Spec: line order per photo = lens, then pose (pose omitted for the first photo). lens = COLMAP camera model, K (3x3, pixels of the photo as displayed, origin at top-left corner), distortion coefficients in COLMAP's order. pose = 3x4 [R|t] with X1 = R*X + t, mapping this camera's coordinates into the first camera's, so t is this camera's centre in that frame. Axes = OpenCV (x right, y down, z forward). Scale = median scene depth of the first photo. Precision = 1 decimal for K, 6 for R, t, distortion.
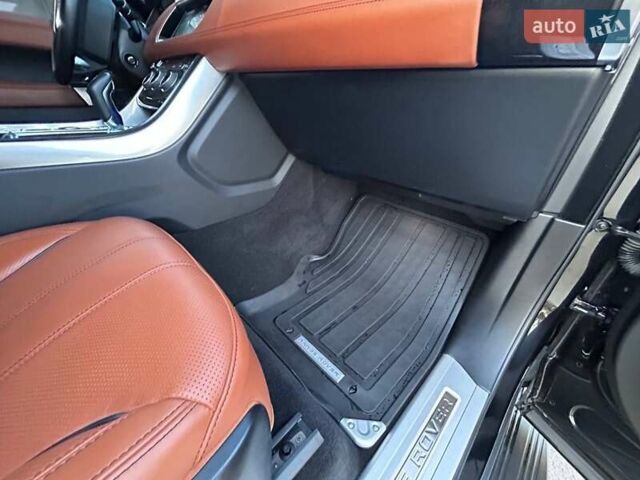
lens RADIAL K [[257.7, 0, 320.0], [0, 257.7, 240.0], [0, 0, 1]] dist [0.001554, 0.000267]
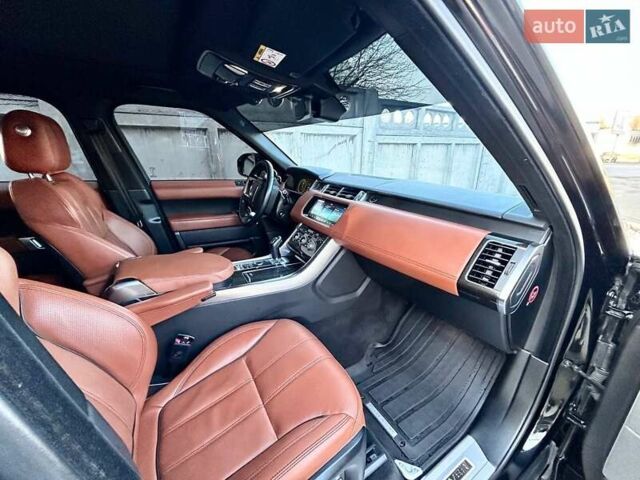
lens RADIAL K [[257.7, 0, 320.0], [0, 257.7, 240.0], [0, 0, 1]] dist [0.001554, 0.000267]
pose [[0.975189, 0.063736, -0.212001, -0.096791], [-0.107858, 0.973098, -0.203585, -0.237684], [0.193322, 0.221400, 0.955829, -0.775602]]
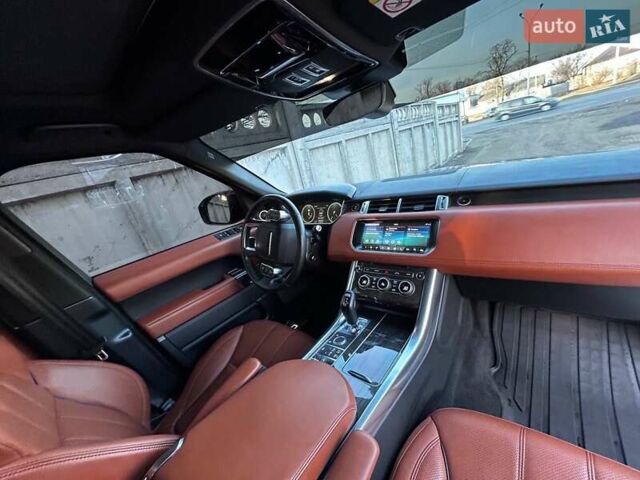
lens RADIAL K [[257.7, 0, 320.0], [0, 257.7, 240.0], [0, 0, 1]] dist [0.001554, 0.000267]
pose [[0.960916, -0.273330, 0.043951, -0.906398], [0.276123, 0.934831, -0.223265, -0.598365], [0.019938, 0.226675, 0.973766, -0.386017]]
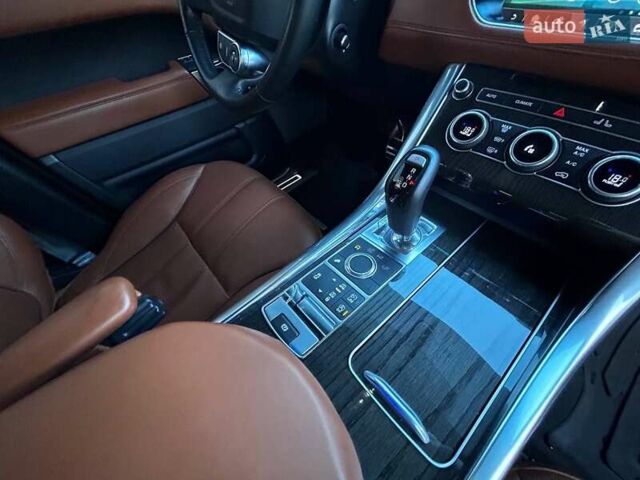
lens RADIAL K [[257.7, 0, 320.0], [0, 257.7, 240.0], [0, 0, 1]] dist [0.001554, 0.000267]
pose [[0.992171, -0.038666, -0.118752, -0.911307], [0.077013, 0.937977, 0.338036, -0.623646], [0.098316, -0.344535, 0.933611, 0.446522]]
